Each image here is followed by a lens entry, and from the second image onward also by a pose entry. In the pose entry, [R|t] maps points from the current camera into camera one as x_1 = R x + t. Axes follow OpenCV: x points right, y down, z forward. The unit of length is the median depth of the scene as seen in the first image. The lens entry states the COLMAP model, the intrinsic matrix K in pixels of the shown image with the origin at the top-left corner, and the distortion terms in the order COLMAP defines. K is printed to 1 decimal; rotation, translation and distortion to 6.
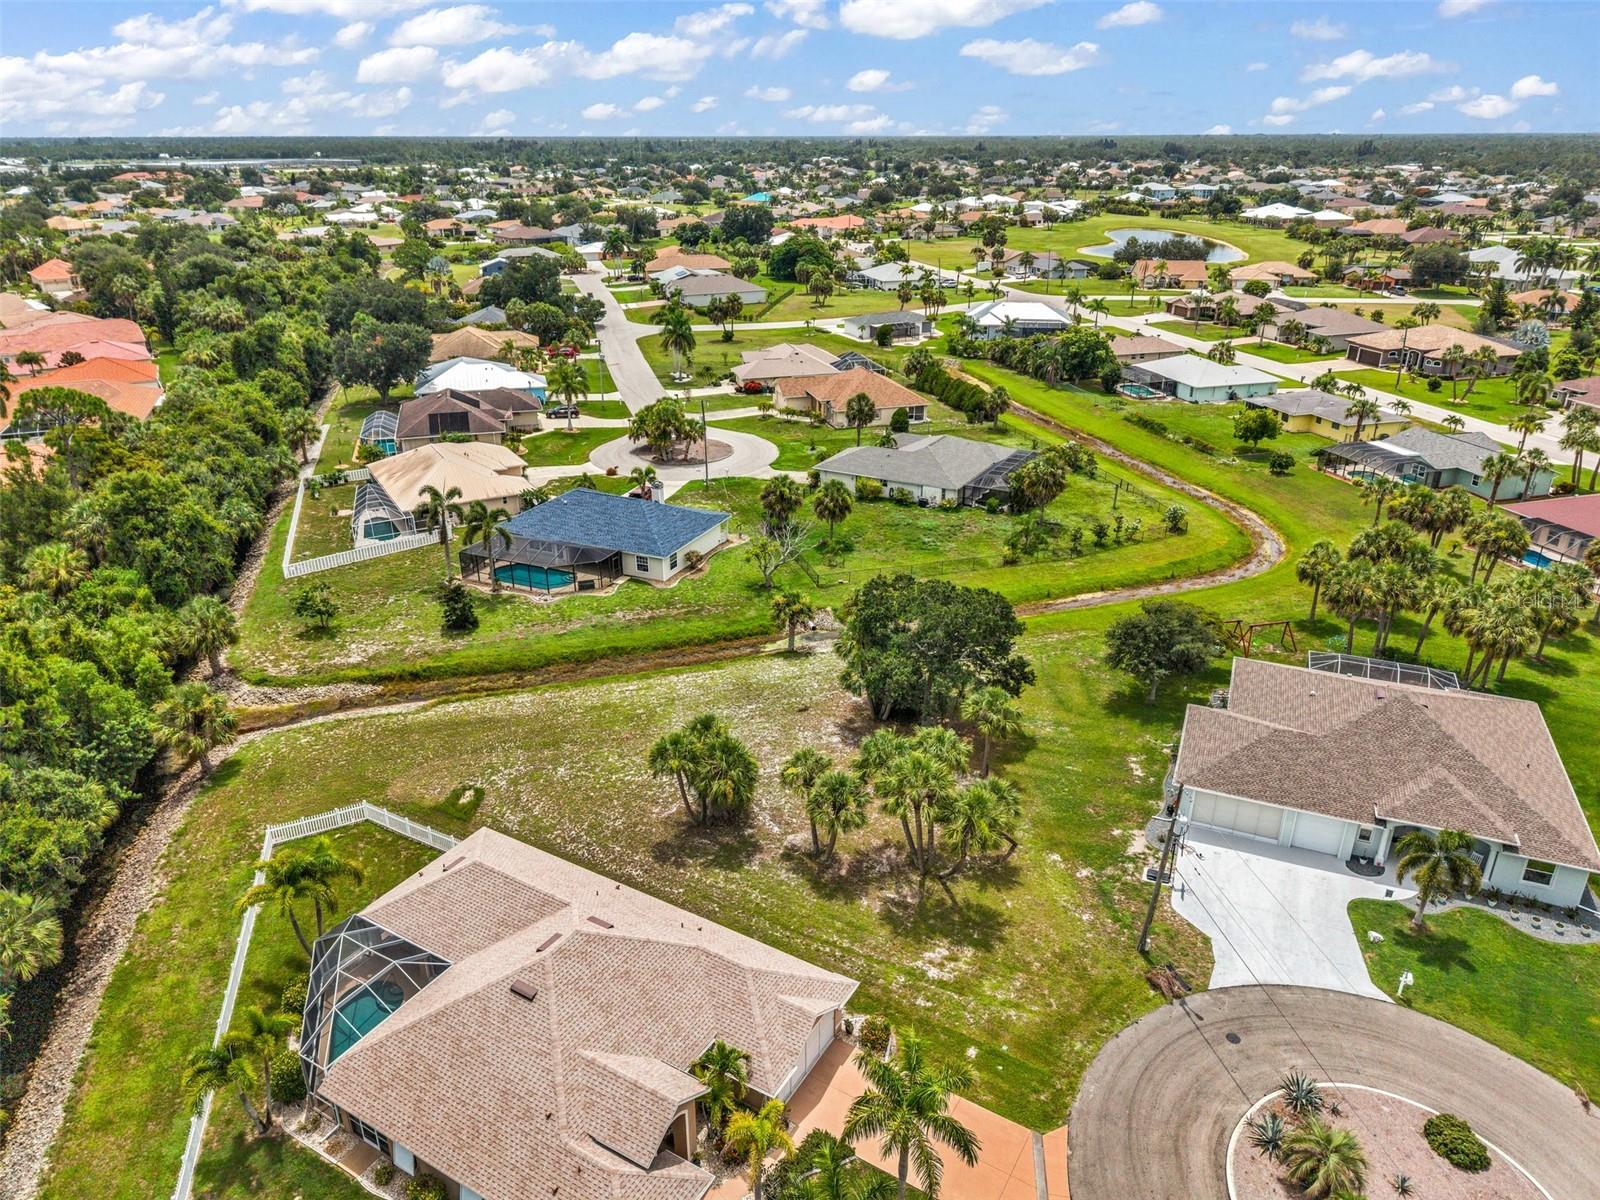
lens RADIAL K [[1067.4, 0, 798.6], [0, 1067.4, 603.2], [0, 0, 1]] dist [0.030915, -0.030928]
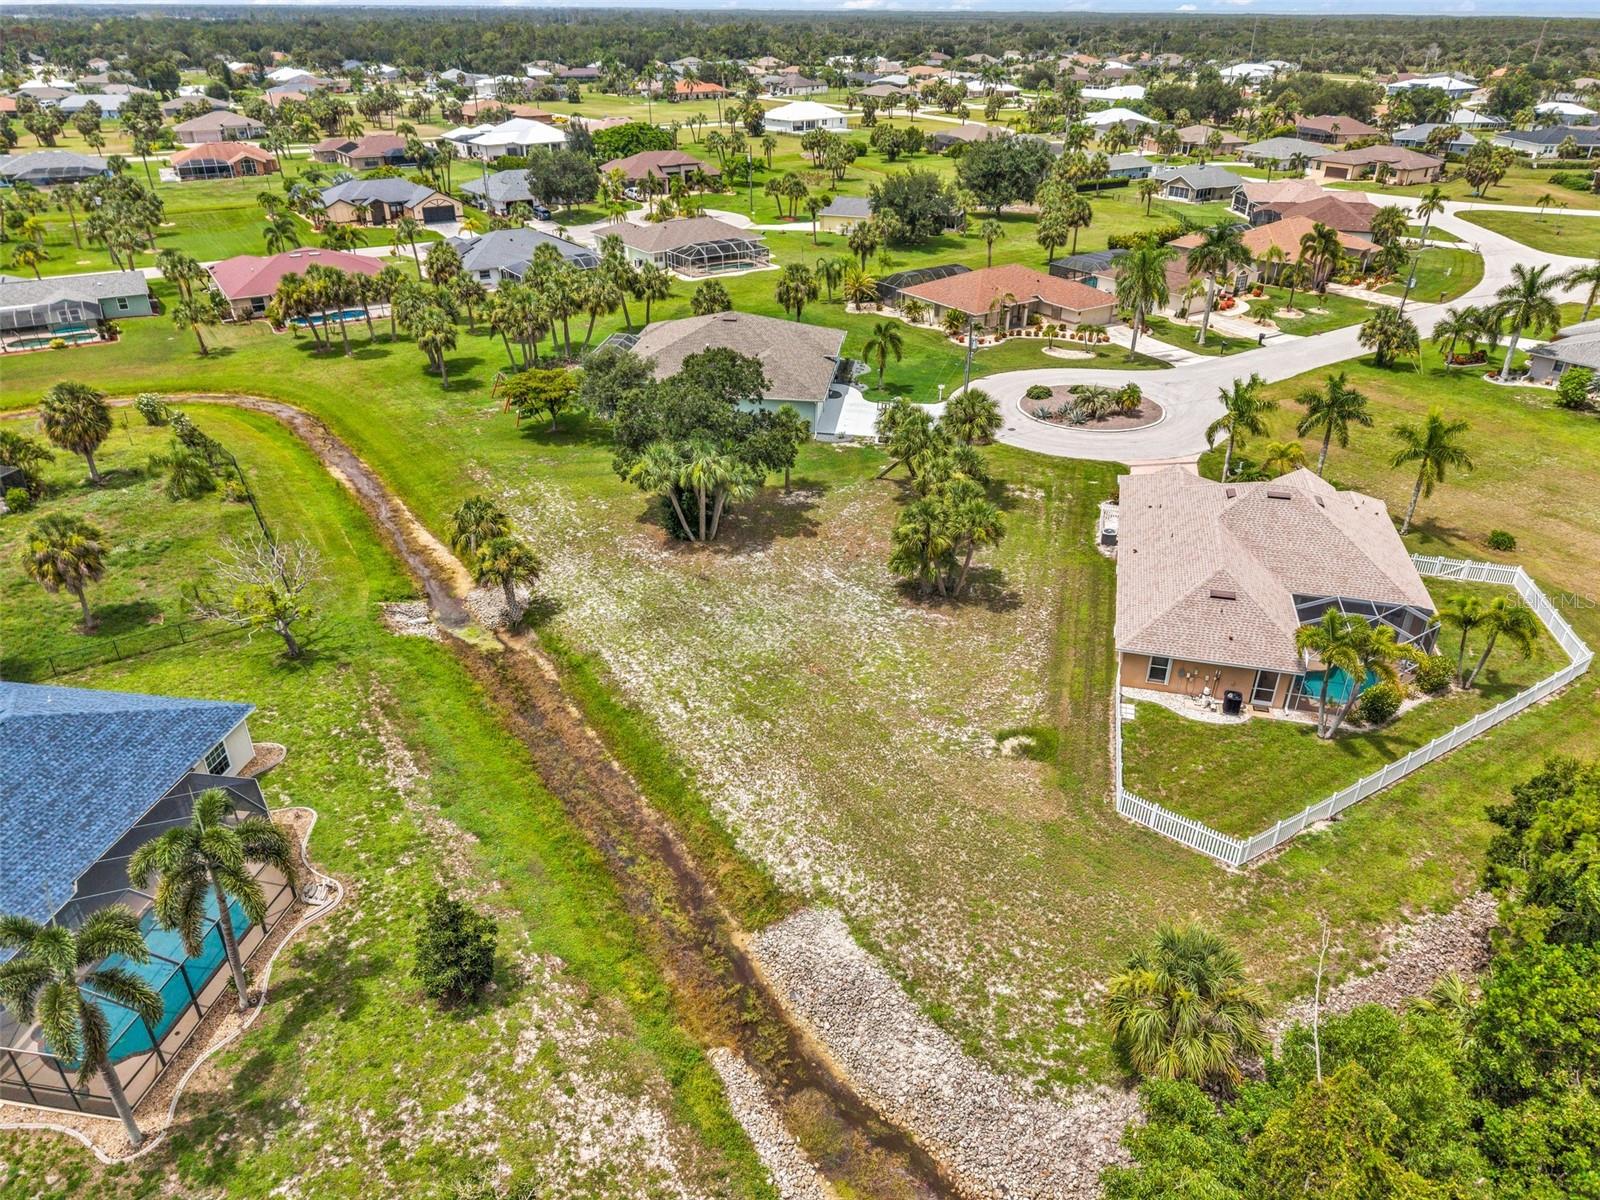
lens RADIAL K [[1067.4, 0, 798.6], [0, 1067.4, 603.2], [0, 0, 1]] dist [0.030915, -0.030928]
pose [[-0.270517, -0.466999, 0.841863, -0.472249], [0.382879, 0.750146, 0.539152, -0.199586], [-0.883303, 0.468181, -0.024123, 0.610179]]
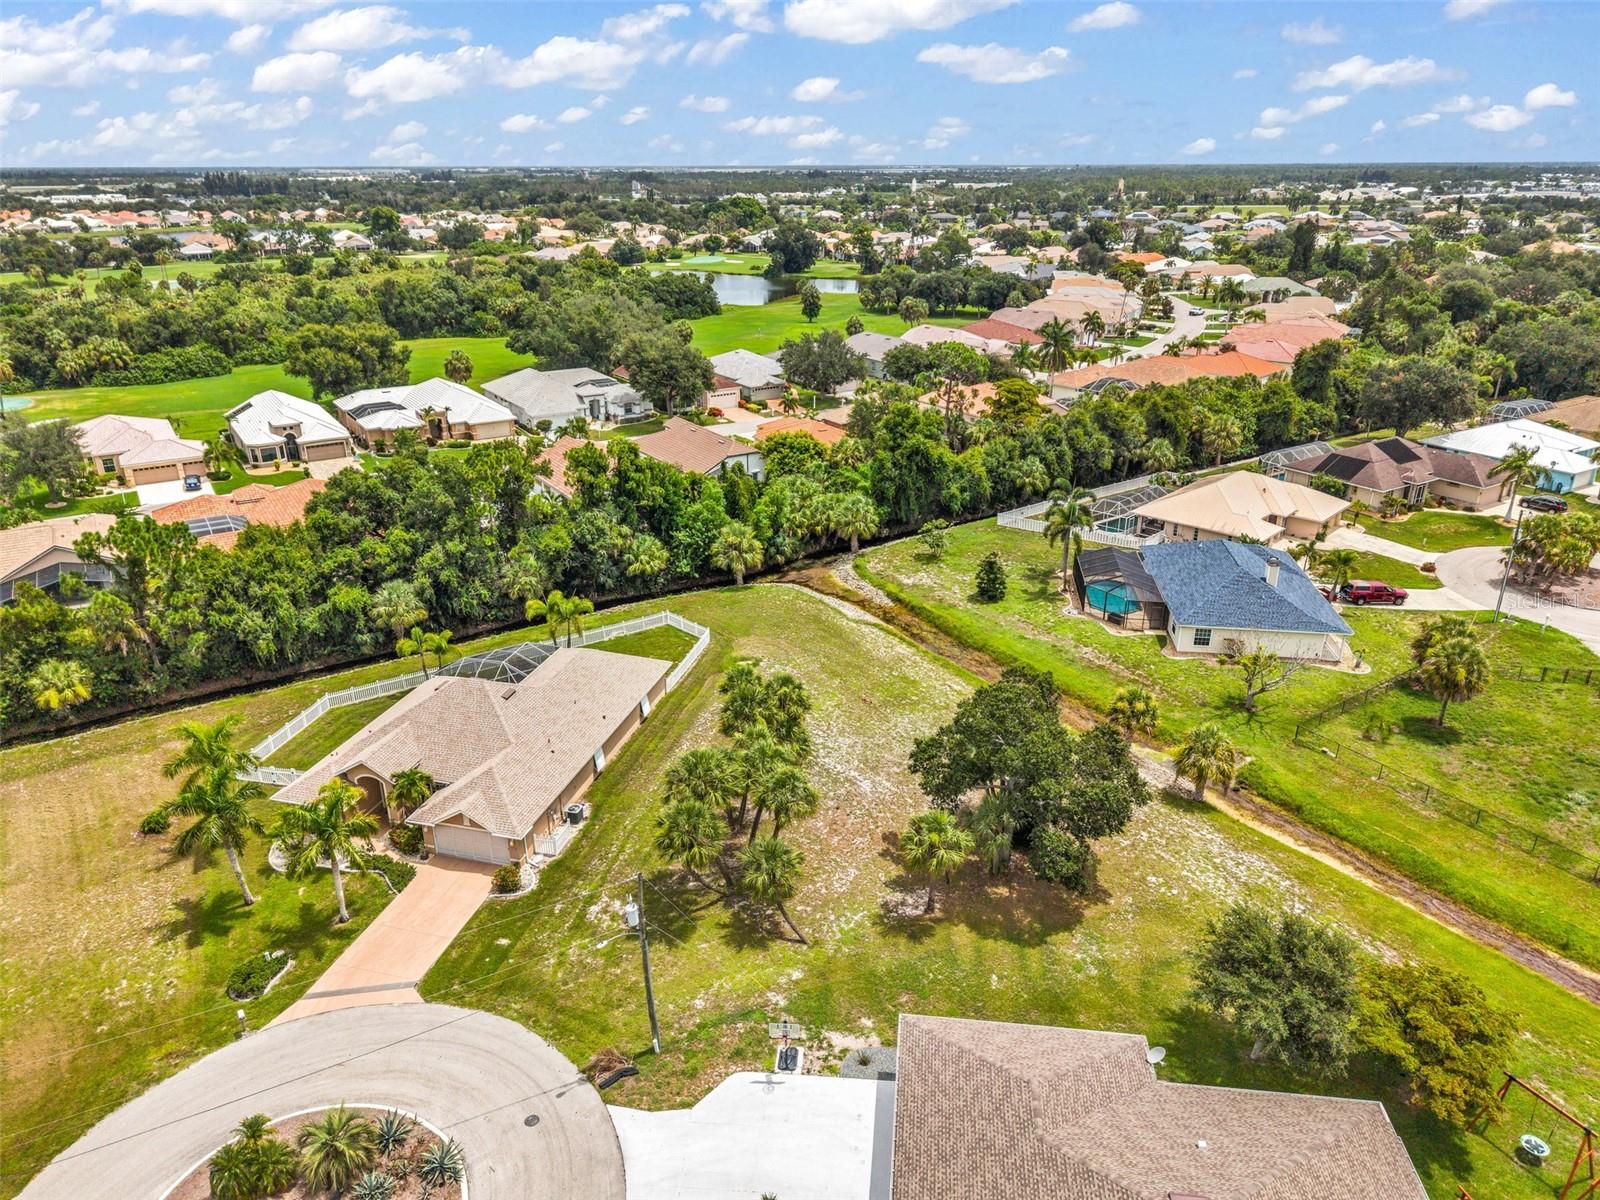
lens RADIAL K [[1069.9, 0, 800.0], [0, 1069.9, 600.0], [0, 0, 1]] dist [0.036082, -0.053114]
pose [[0.277794, 0.363074, -0.889386, 0.461413], [-0.382829, 0.890974, 0.244148, -0.127546], [0.881063, 0.272659, 0.386503, 0.293078]]
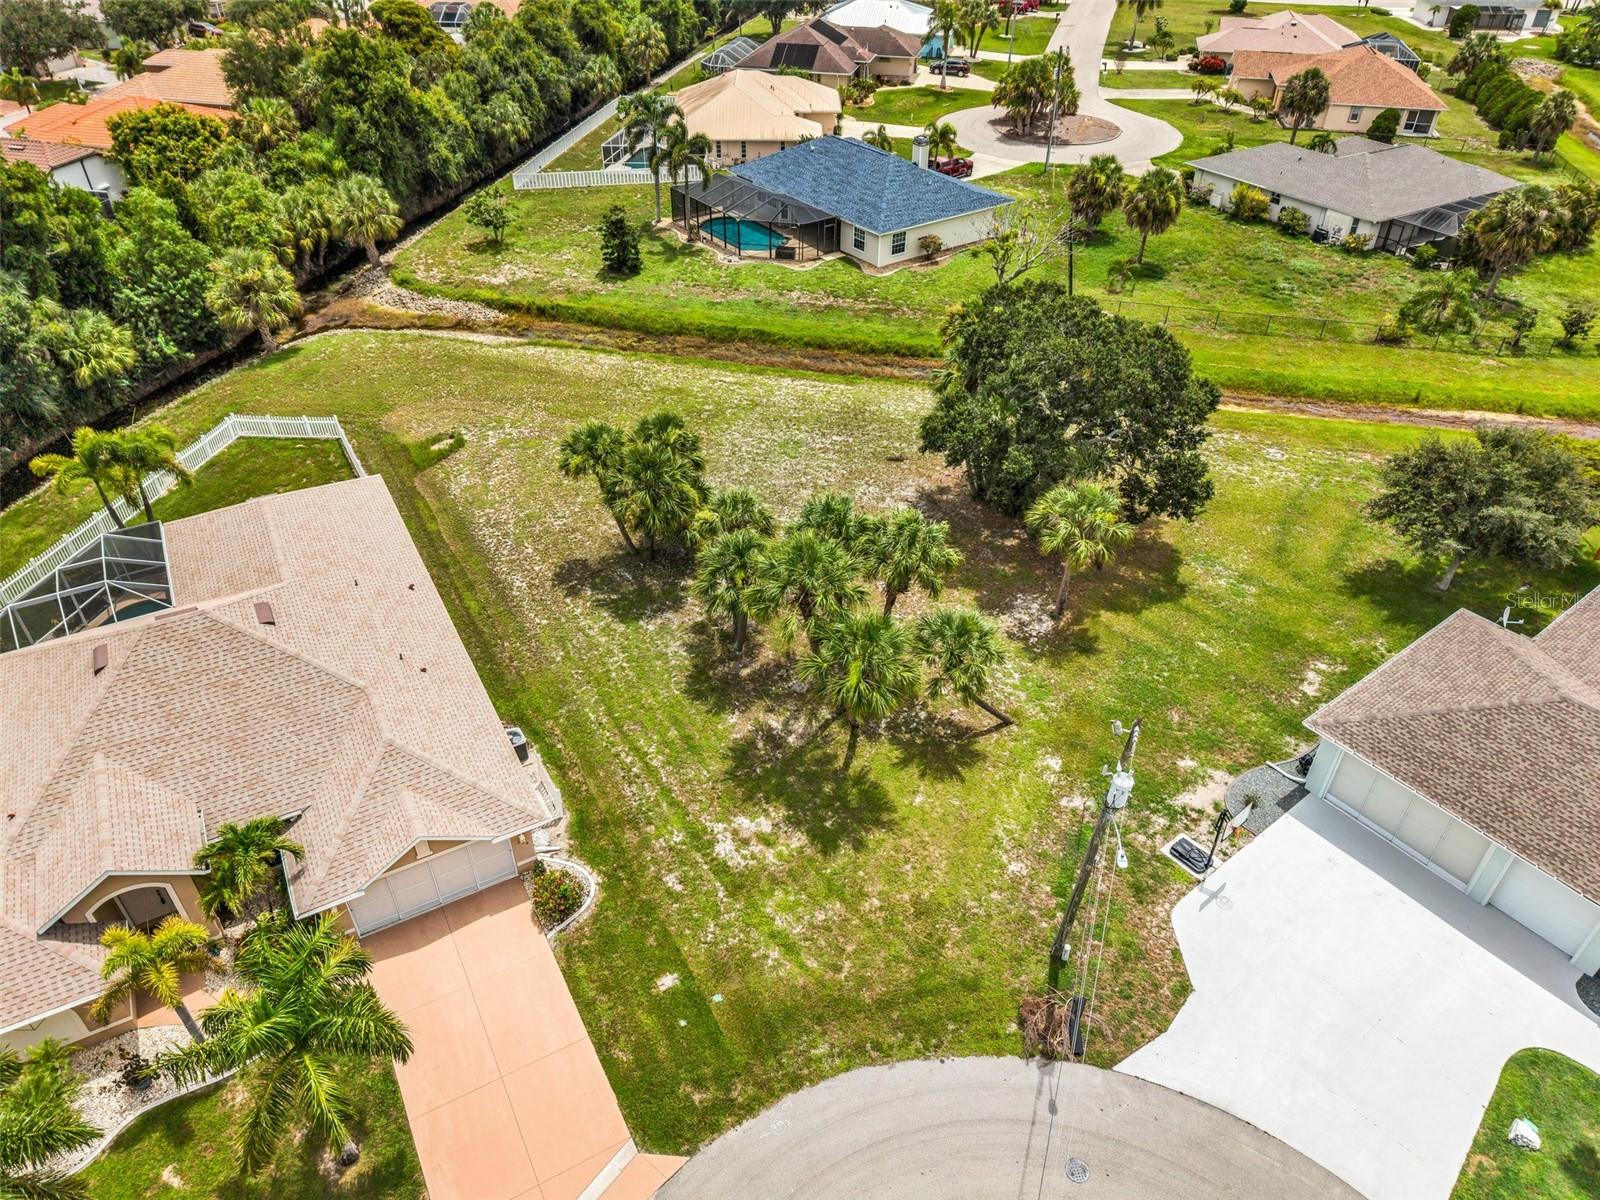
lens RADIAL K [[1067.4, 0, 798.6], [0, 1067.4, 603.2], [0, 0, 1]] dist [0.030915, -0.030928]
pose [[0.866296, 0.306607, -0.394364, 0.166334], [-0.205675, 0.938375, 0.277758, 0.003597], [0.455224, -0.159510, 0.875973, 0.202809]]
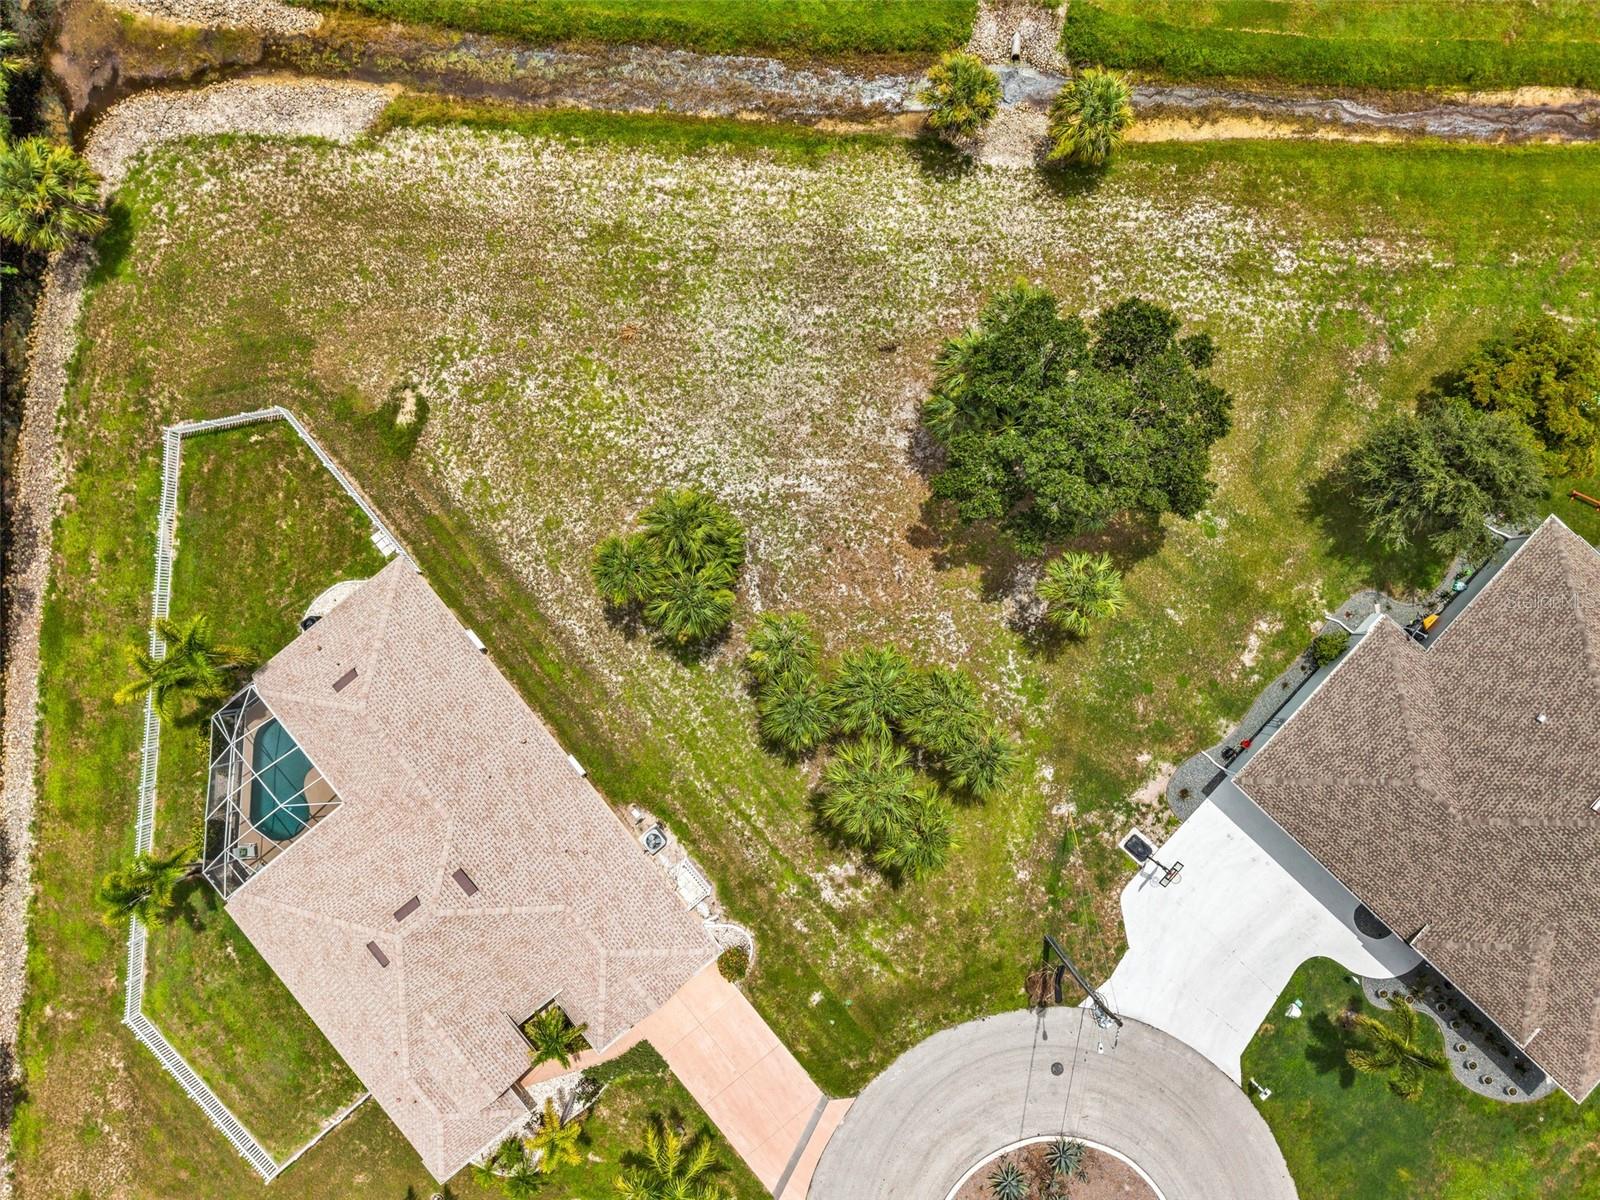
lens RADIAL K [[1067.4, 0, 798.6], [0, 1067.4, 603.2], [0, 0, 1]] dist [0.030915, -0.030928]
pose [[0.939270, 0.343142, -0.005147, 0.006334], [-0.141424, 0.400693, 0.905232, -0.281839], [0.312685, -0.849529, 0.424888, 0.350331]]
